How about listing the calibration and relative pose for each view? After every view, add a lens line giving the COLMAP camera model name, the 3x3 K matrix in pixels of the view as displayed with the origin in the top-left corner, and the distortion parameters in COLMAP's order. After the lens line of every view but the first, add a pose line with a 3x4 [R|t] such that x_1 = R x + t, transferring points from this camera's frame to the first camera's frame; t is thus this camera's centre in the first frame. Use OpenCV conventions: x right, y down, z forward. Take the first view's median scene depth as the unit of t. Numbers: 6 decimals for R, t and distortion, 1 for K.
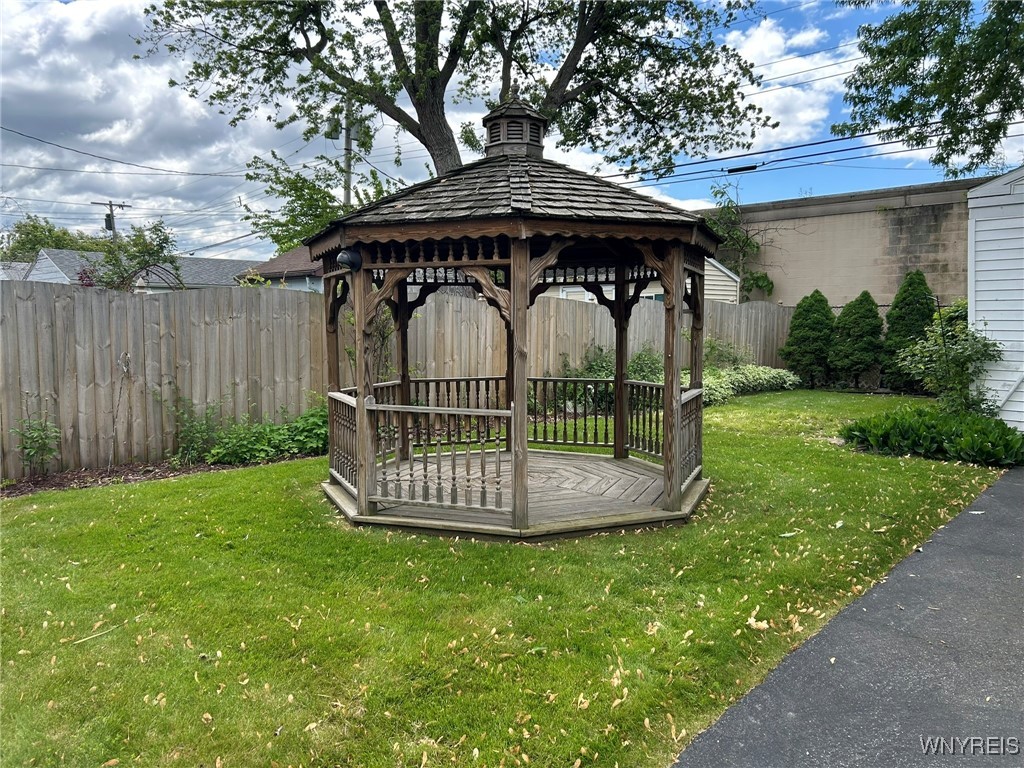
lens RADIAL K [[772.7, 0, 502.4], [0, 772.7, 388.0], [0, 0, 1]] dist [0.037935, -0.020329]
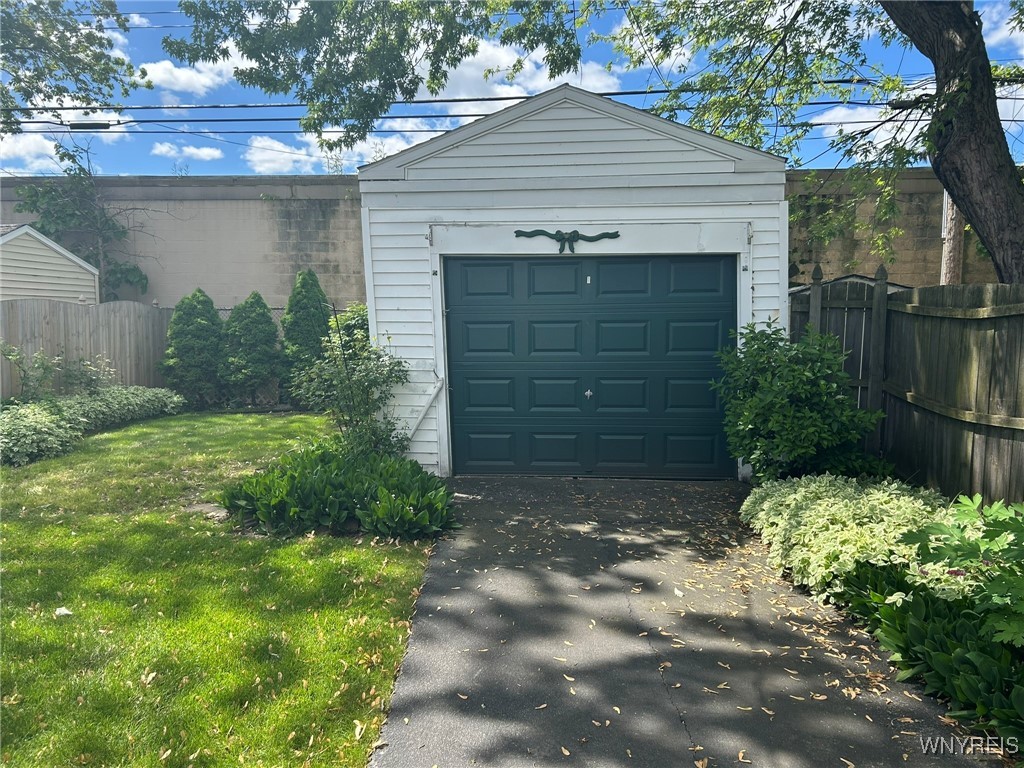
lens RADIAL K [[772.7, 0, 513.6], [0, 772.7, 383.2], [0, 0, 1]] dist [0.037935, -0.020329]
pose [[0.739758, -0.057026, 0.670452, 0.105905], [0.058459, 0.998082, 0.020391, -0.026837], [-0.670329, 0.024109, 0.741672, 0.194984]]
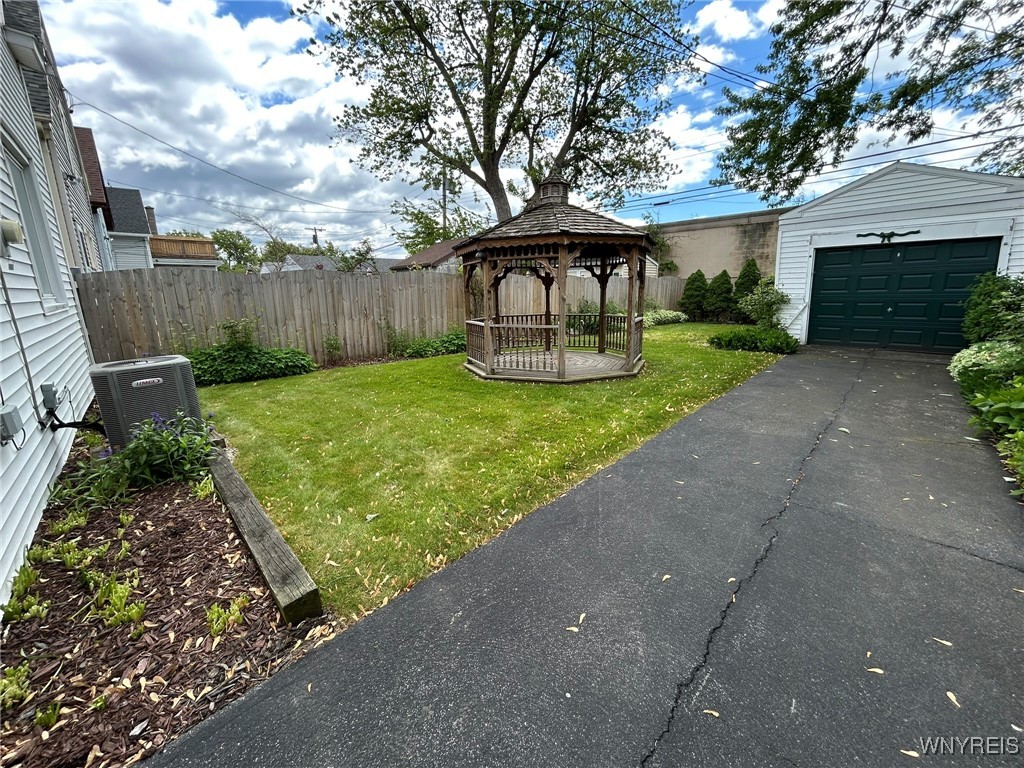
lens RADIAL K [[416.5, 0, 512.3], [0, 416.5, 384.2], [0, 0, 1]] dist [-0.000643, 0.000497]
pose [[0.999570, -0.007665, -0.028317, -0.029196], [0.011382, 0.990980, 0.133528, 0.012032], [0.027038, -0.133793, 0.990640, -0.067263]]
